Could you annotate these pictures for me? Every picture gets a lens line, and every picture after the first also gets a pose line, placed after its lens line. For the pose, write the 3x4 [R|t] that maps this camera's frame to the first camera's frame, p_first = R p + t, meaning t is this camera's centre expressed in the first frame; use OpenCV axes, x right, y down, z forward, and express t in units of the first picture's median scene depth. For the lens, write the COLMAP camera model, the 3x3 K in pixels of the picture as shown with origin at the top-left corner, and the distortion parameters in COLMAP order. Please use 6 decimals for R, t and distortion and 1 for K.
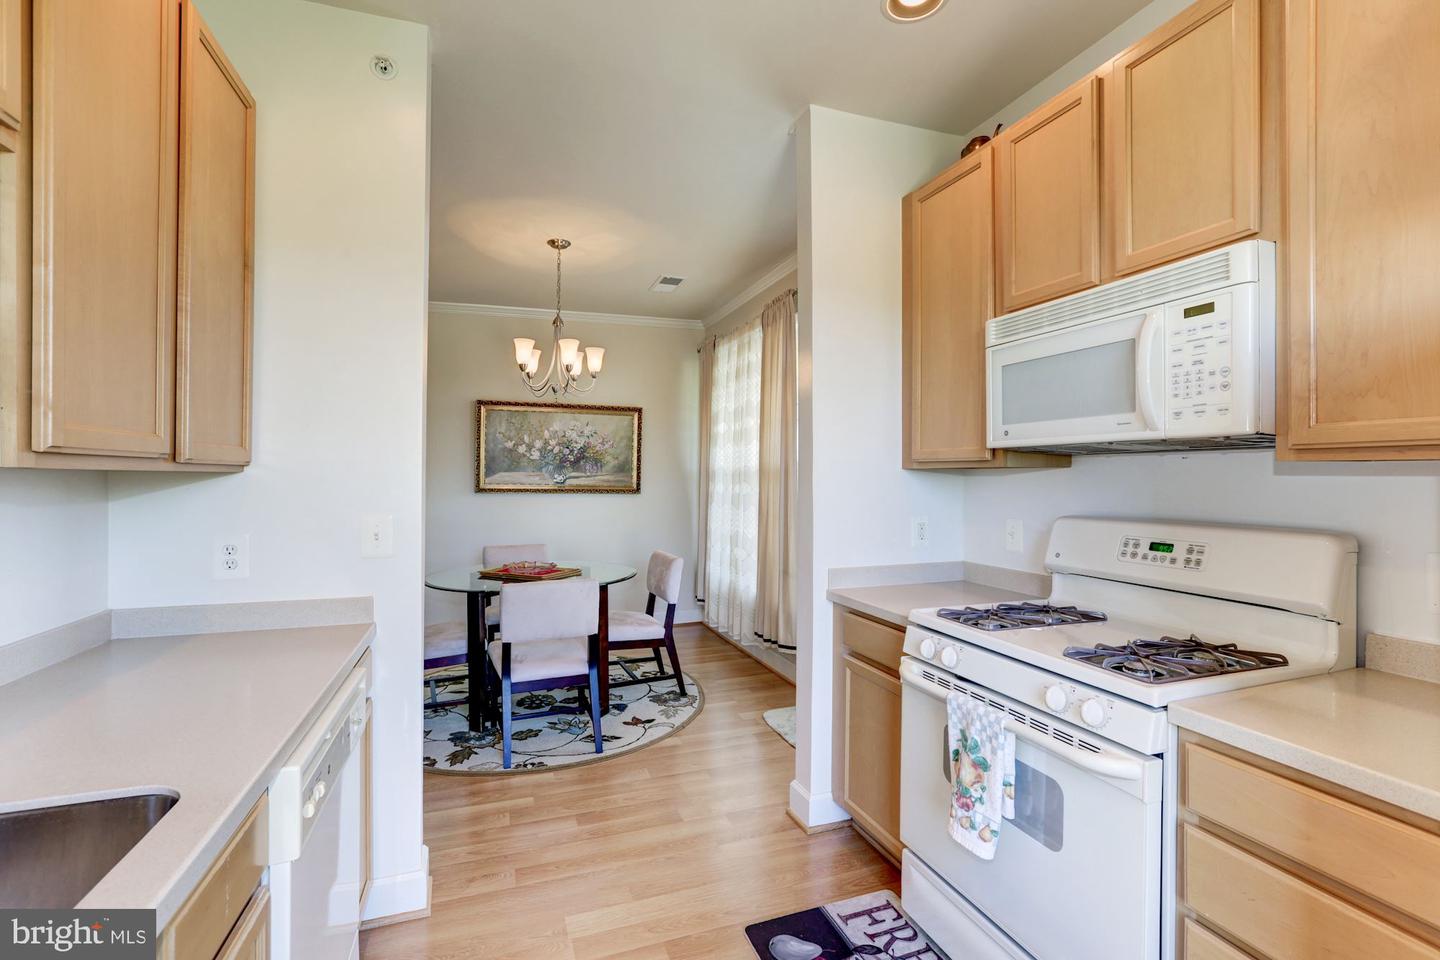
lens RADIAL K [[640.2, 0, 720.0], [0, 640.2, 480.0], [0, 0, 1]] dist [0.002173, 0.001479]
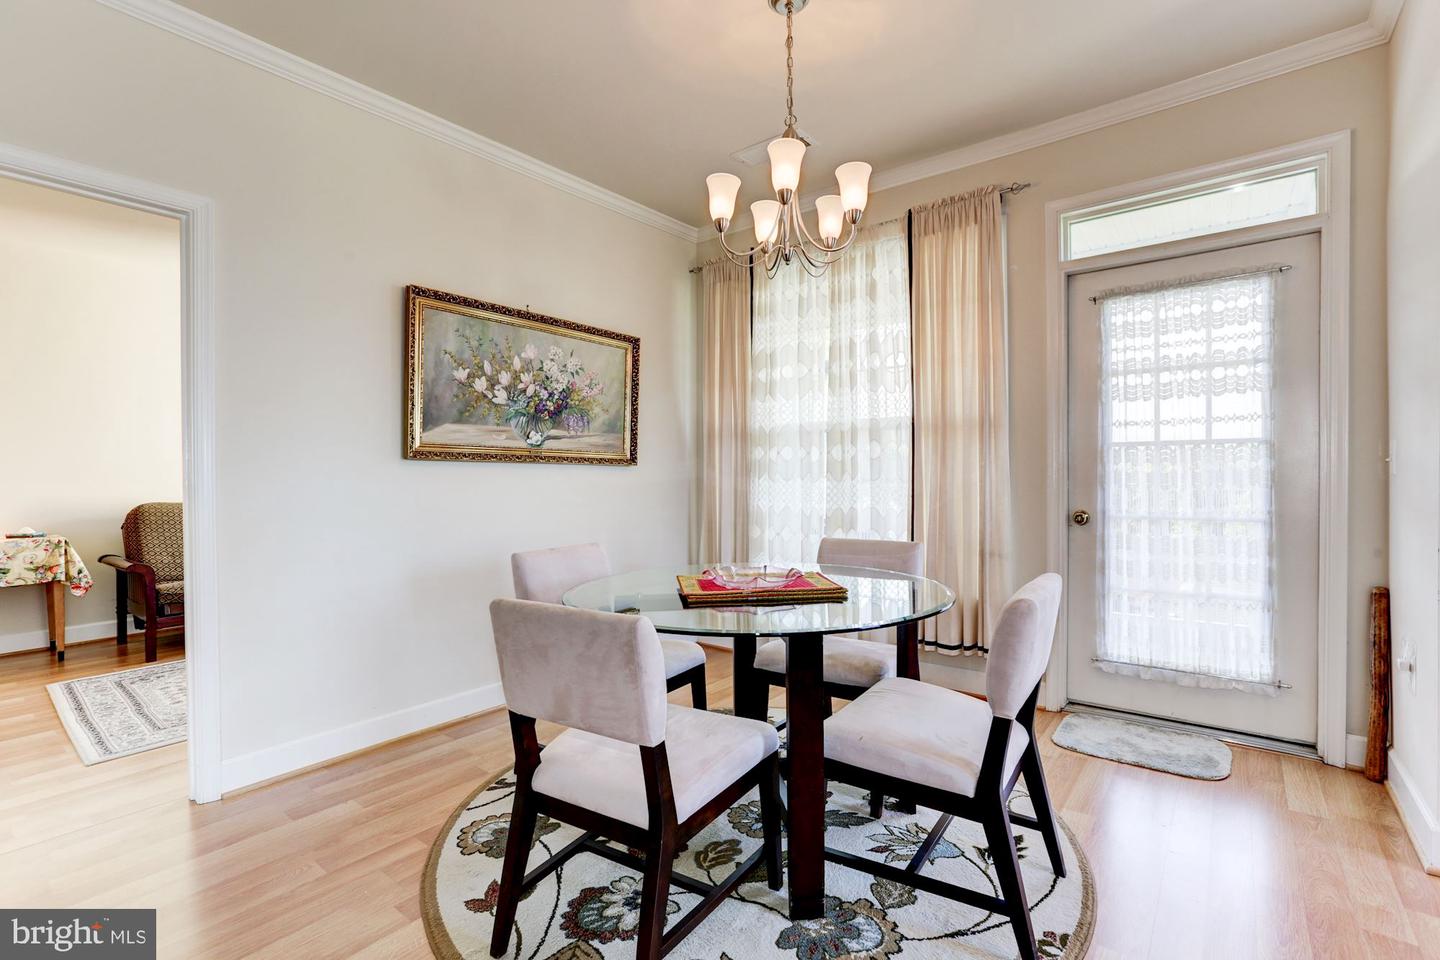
lens RADIAL K [[660.7, 0, 722.1], [0, 660.7, 476.7], [0, 0, 1]] dist [-0.031001, 0.031672]
pose [[0.843263, -0.004668, 0.537480, -0.434870], [0.006468, 0.999978, -0.001463, 0.035646], [-0.537462, 0.004710, 0.843275, 0.379879]]
